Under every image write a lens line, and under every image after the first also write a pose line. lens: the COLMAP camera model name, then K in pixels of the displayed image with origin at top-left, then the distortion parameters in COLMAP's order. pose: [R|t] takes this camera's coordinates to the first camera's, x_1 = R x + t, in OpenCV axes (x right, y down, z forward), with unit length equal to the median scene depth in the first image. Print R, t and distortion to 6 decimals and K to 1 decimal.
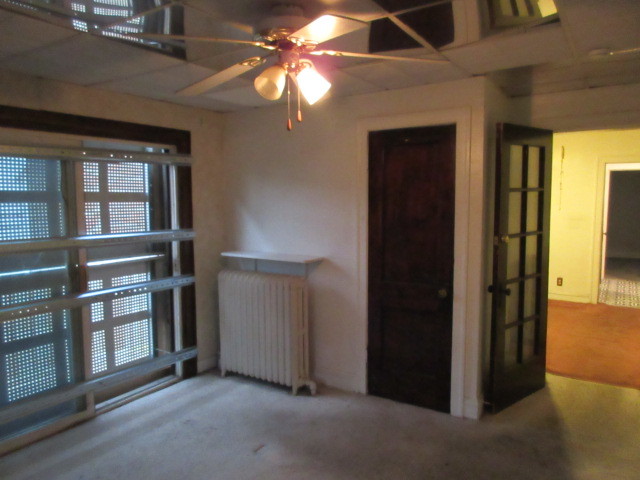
lens RADIAL K [[474.5, 0, 322.6], [0, 474.5, 238.8], [0, 0, 1]] dist [0.001686, -0.001108]
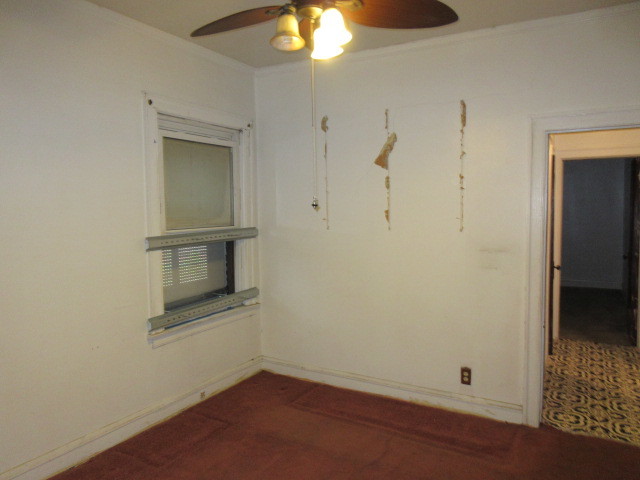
lens RADIAL K [[474.5, 0, 322.6], [0, 474.5, 238.8], [0, 0, 1]] dist [0.001686, -0.001108]
pose [[0.998262, -0.014611, 0.057091, 0.329447], [0.015899, 0.999628, -0.022170, -0.044288], [-0.056746, 0.023039, 0.998123, 0.520248]]
